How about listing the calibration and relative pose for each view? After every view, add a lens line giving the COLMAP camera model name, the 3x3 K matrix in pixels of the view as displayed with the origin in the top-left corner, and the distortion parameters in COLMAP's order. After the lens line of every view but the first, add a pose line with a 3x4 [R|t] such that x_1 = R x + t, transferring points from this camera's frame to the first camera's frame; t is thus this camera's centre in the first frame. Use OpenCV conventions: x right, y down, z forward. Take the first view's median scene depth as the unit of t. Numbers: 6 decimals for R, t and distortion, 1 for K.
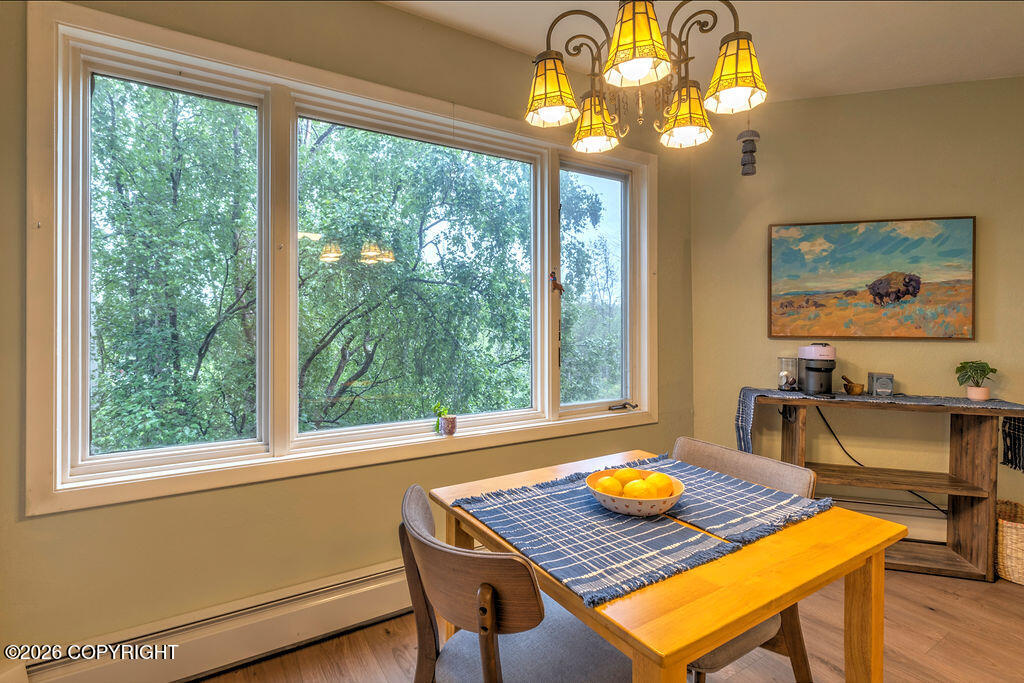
lens RADIAL K [[516.8, 0, 531.7], [0, 516.8, 318.9], [0, 0, 1]] dist [0.009290, -0.000513]
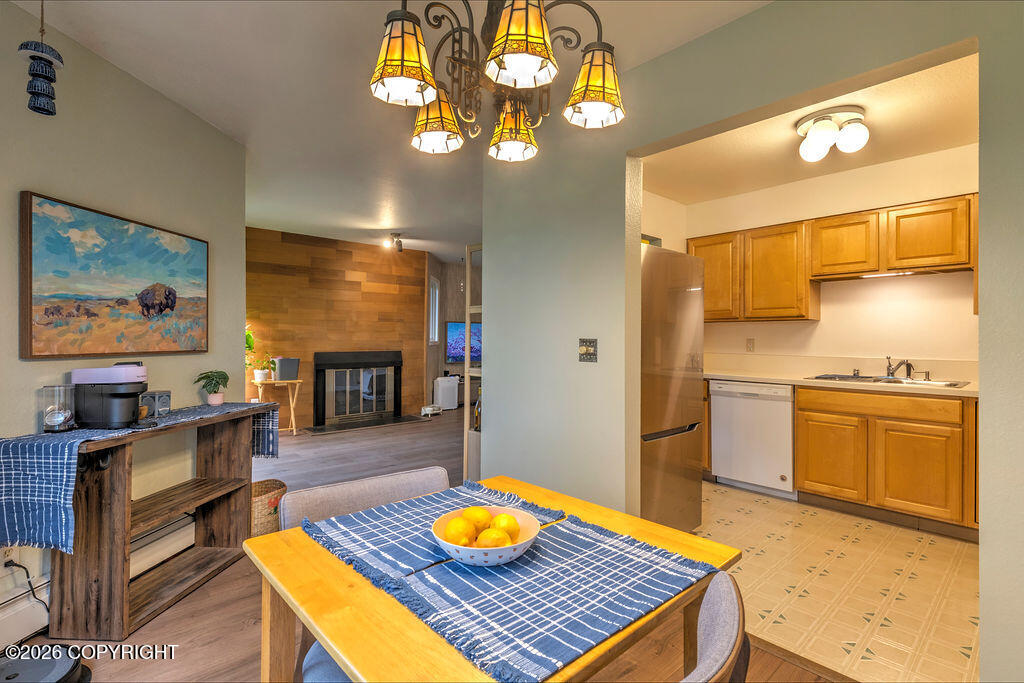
lens RADIAL K [[516.8, 0, 486.5], [0, 516.8, 324.6], [0, 0, 1]] dist [0.009290, -0.000513]
pose [[-0.176270, 0.019492, 0.984149, -0.338432], [-0.016607, 0.999603, -0.022772, -0.003051], [-0.984202, -0.020358, -0.175876, 0.577751]]
